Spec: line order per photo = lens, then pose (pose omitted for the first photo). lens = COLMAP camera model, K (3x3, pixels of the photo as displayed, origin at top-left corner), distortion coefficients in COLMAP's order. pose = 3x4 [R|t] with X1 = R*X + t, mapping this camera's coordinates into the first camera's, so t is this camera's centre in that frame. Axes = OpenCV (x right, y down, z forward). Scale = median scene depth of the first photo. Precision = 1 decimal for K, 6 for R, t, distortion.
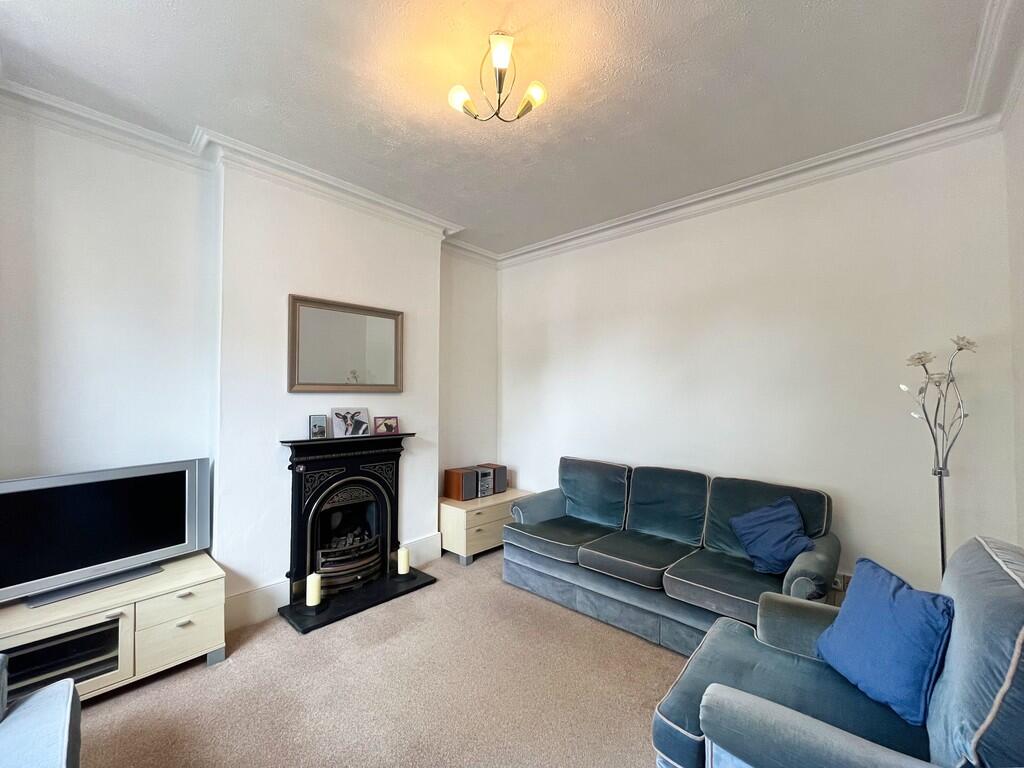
lens RADIAL K [[423.9, 0, 512.0], [0, 423.9, 384.0], [0, 0, 1]] dist [-0.001652, -0.000209]
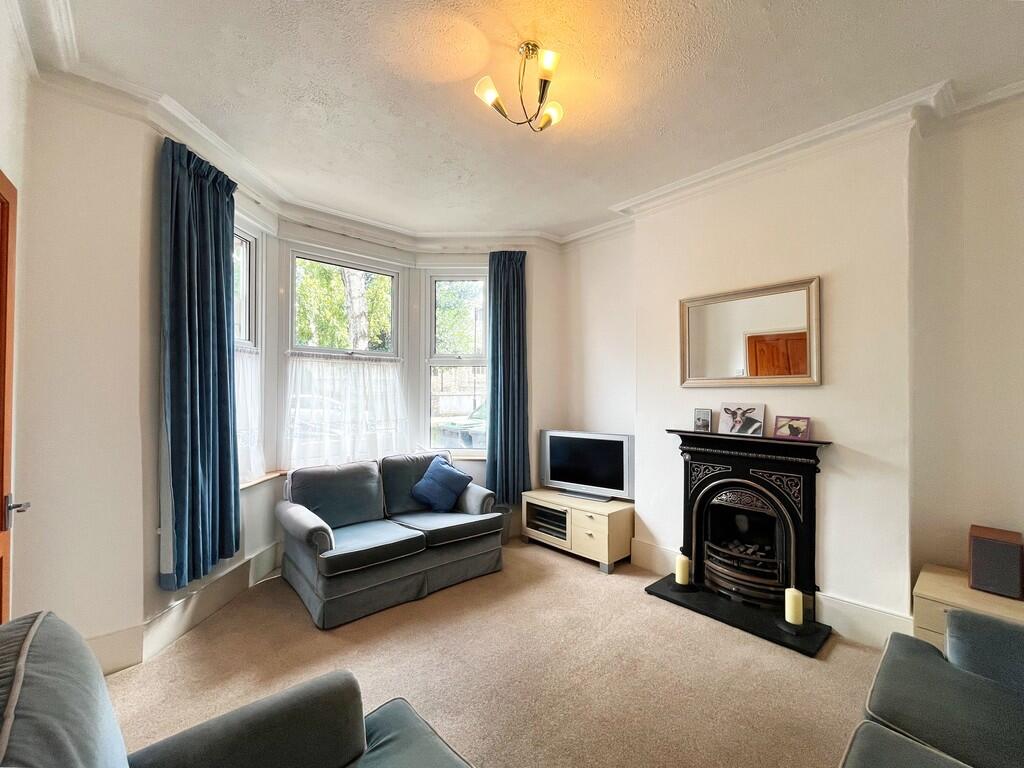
lens RADIAL K [[423.9, 0, 512.0], [0, 423.9, 384.0], [0, 0, 1]] dist [-0.001652, -0.000209]
pose [[-0.088437, -0.020407, -0.995873, 0.577901], [0.024129, 0.999453, -0.022624, 0.023827], [0.995789, -0.026030, -0.087896, 0.597225]]
